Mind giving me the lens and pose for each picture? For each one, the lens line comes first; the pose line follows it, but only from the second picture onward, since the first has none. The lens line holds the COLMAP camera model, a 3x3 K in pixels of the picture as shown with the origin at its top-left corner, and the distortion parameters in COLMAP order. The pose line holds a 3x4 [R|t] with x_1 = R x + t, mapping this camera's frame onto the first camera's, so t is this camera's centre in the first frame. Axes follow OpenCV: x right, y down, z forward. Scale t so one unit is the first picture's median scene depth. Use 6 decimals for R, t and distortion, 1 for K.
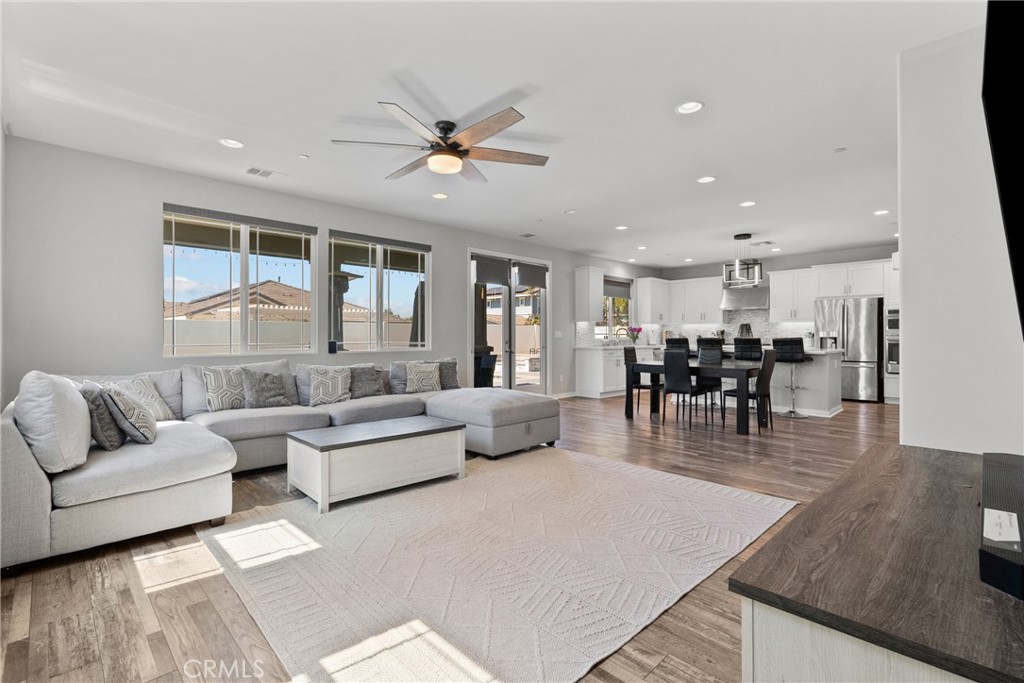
lens RADIAL K [[470.5, 0, 501.4], [0, 470.5, 335.4], [0, 0, 1]] dist [-0.006115, 0.001358]
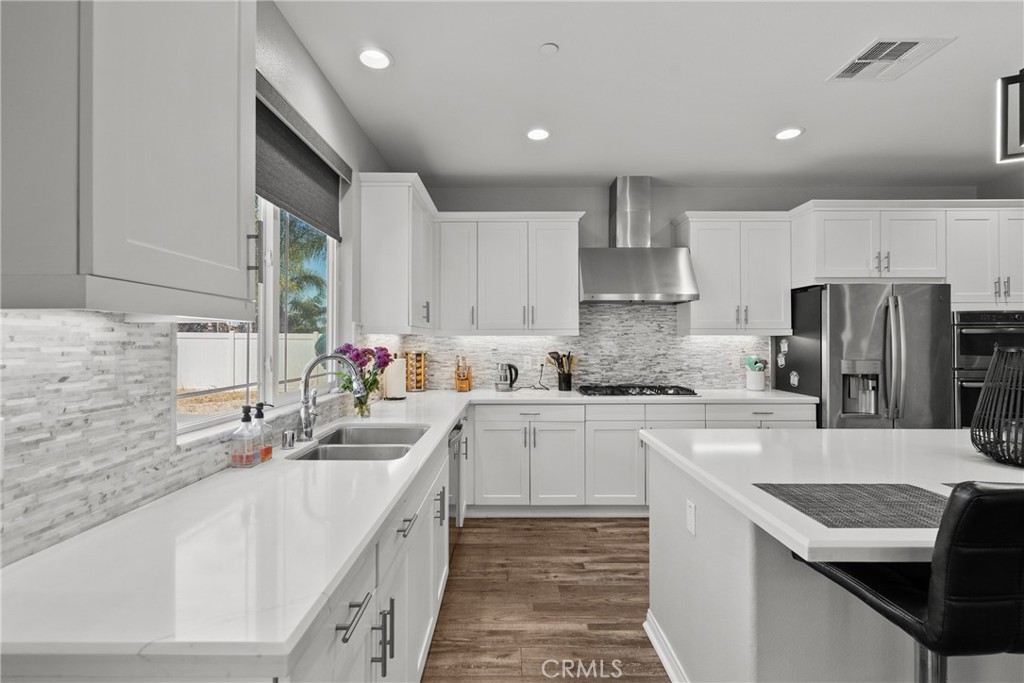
lens RADIAL K [[470.5, 0, 507.6], [0, 470.5, 336.4], [0, 0, 1]] dist [-0.006115, 0.001358]
pose [[0.699986, 0.007275, 0.714119, 0.165584], [-0.001648, 0.999962, -0.008572, -0.022254], [-0.714154, 0.004823, 0.699972, 0.817542]]
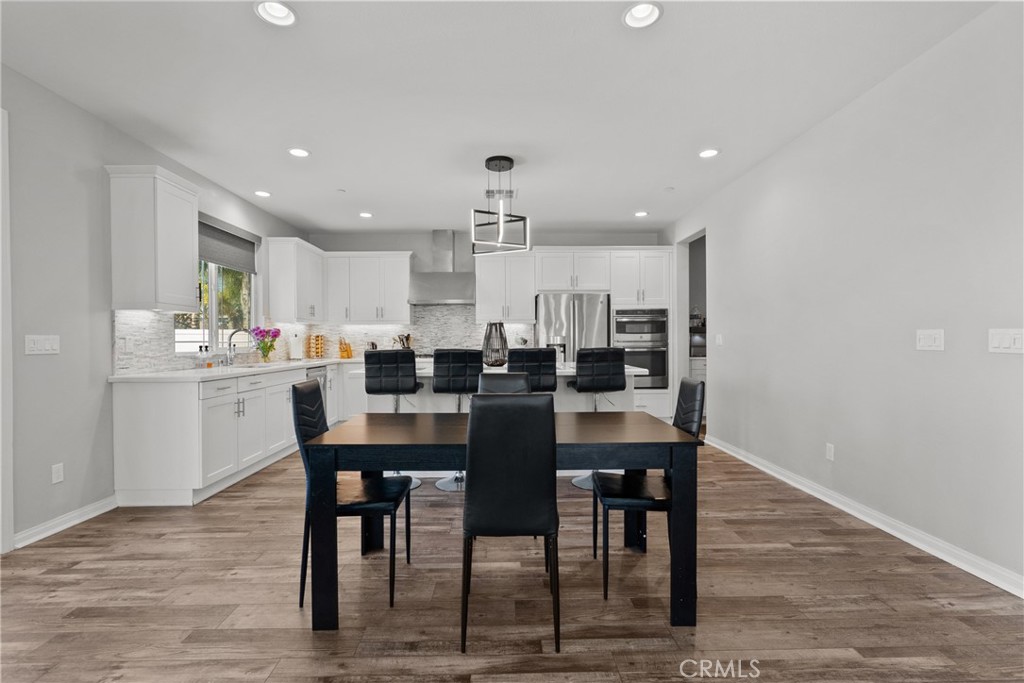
lens RADIAL K [[470.5, 0, 511.9], [0, 470.5, 342.8], [0, 0, 1]] dist [-0.006115, 0.001358]
pose [[0.679494, -0.008027, 0.733637, 0.093424], [0.004900, 0.999967, 0.006403, -0.003163], [-0.733665, -0.000756, 0.679511, 0.479831]]
